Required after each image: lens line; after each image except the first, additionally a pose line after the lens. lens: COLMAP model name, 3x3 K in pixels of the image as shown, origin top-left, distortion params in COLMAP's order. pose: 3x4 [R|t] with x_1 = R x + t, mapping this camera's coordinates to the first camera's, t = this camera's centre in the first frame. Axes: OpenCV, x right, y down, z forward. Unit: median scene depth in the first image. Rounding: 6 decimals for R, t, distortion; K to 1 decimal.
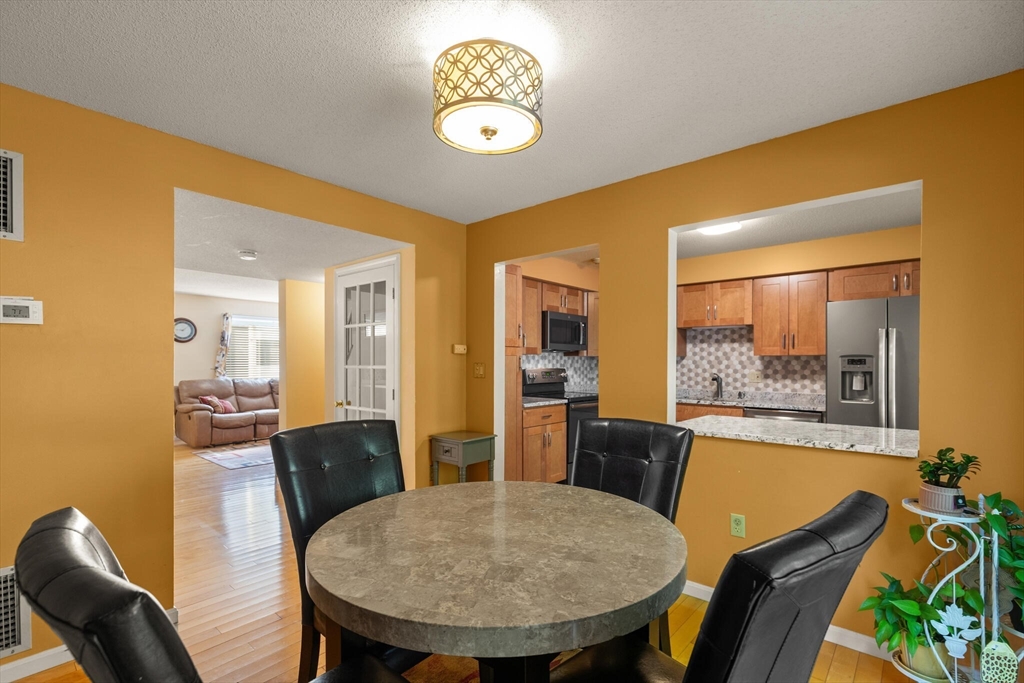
lens RADIAL K [[472.6, 0, 515.5], [0, 472.6, 361.5], [0, 0, 1]] dist [0.007200, 0.000127]
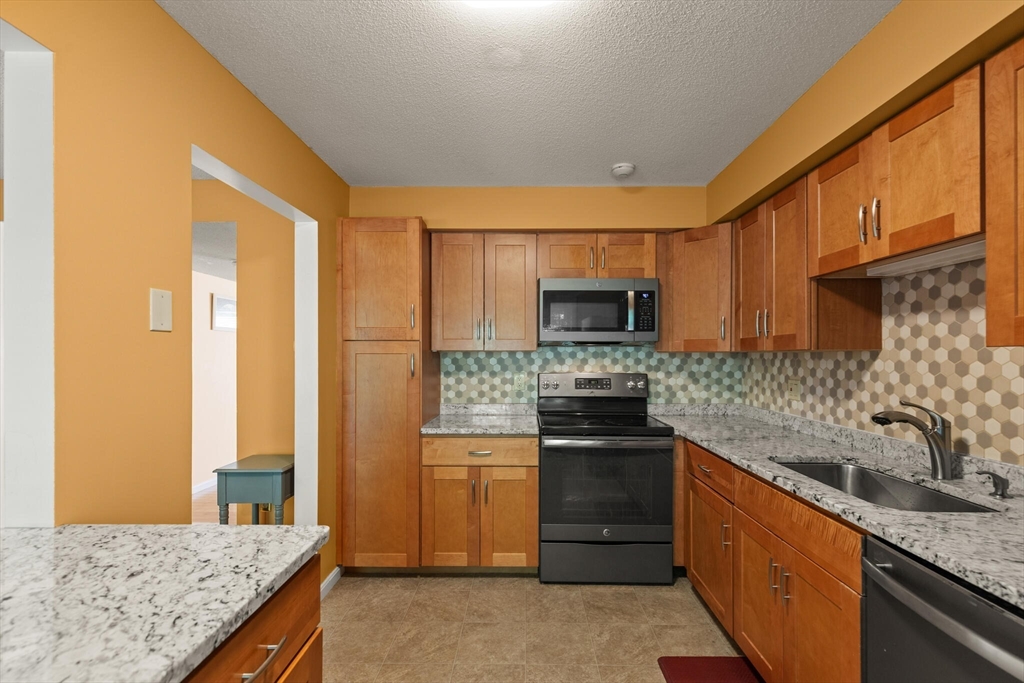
lens RADIAL K [[472.6, 0, 526.0], [0, 472.6, 353.9], [0, 0, 1]] dist [0.007200, 0.000127]
pose [[0.649061, -0.003328, -0.760729, 0.489825], [-0.001417, 0.999983, -0.005583, -0.006234], [0.760735, 0.004702, 0.649045, 0.568029]]
